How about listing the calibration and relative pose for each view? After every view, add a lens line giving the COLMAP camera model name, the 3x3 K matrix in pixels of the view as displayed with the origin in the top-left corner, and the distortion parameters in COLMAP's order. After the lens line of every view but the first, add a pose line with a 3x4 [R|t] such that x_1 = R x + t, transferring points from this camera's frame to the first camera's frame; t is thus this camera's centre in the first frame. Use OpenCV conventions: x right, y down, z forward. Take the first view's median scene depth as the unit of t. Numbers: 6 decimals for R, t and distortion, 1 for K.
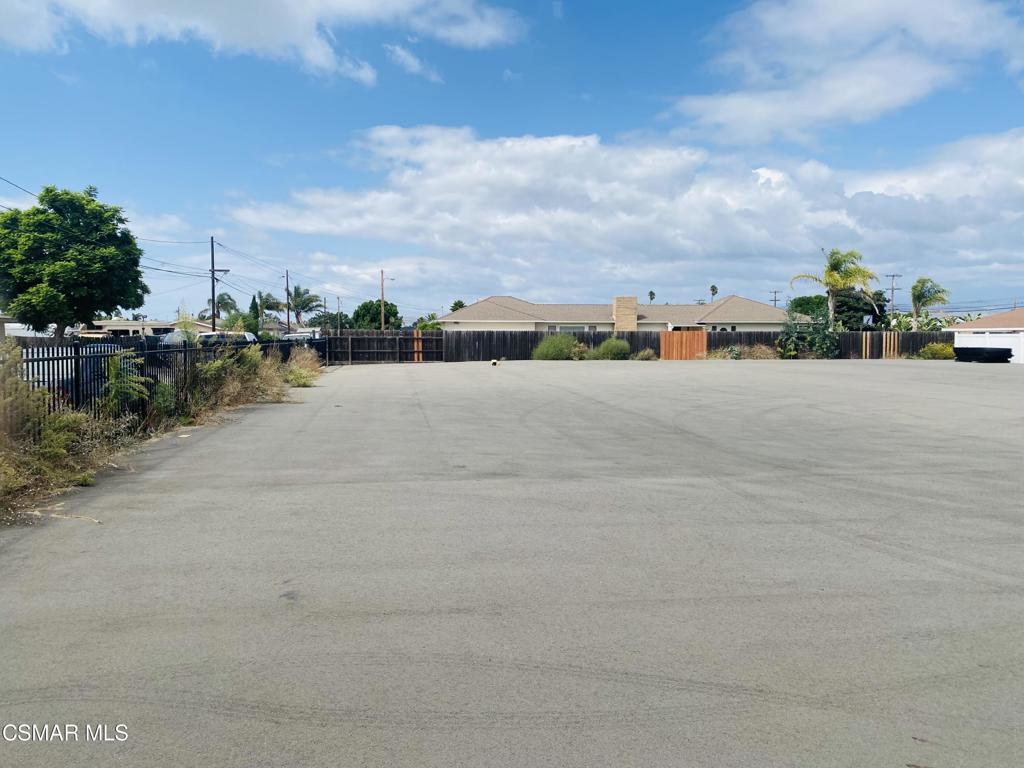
lens RADIAL K [[793.4, 0, 494.2], [0, 793.4, 381.2], [0, 0, 1]] dist [0.089303, -0.107728]
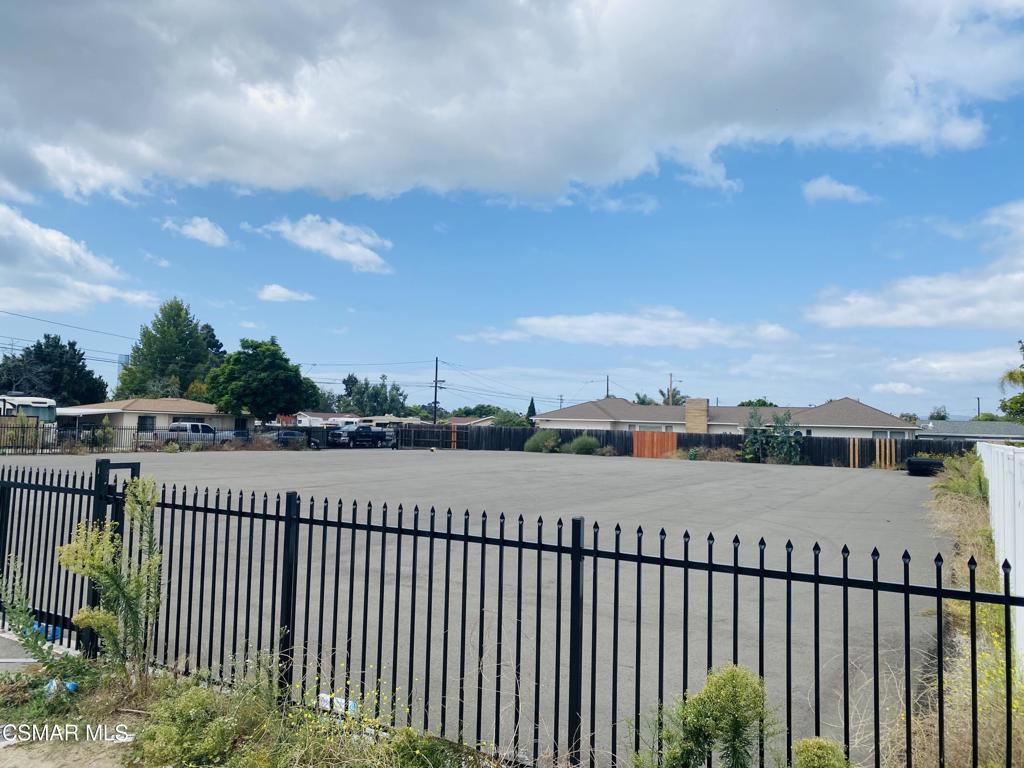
lens RADIAL K [[799.3, 0, 502.6], [0, 799.3, 378.5], [0, 0, 1]] dist [0.061536, -0.076416]
pose [[0.765547, -0.019297, -0.643091, 0.783099], [-0.061496, 0.992779, -0.102996, -0.009977], [0.640435, 0.118395, 0.758832, 0.041049]]
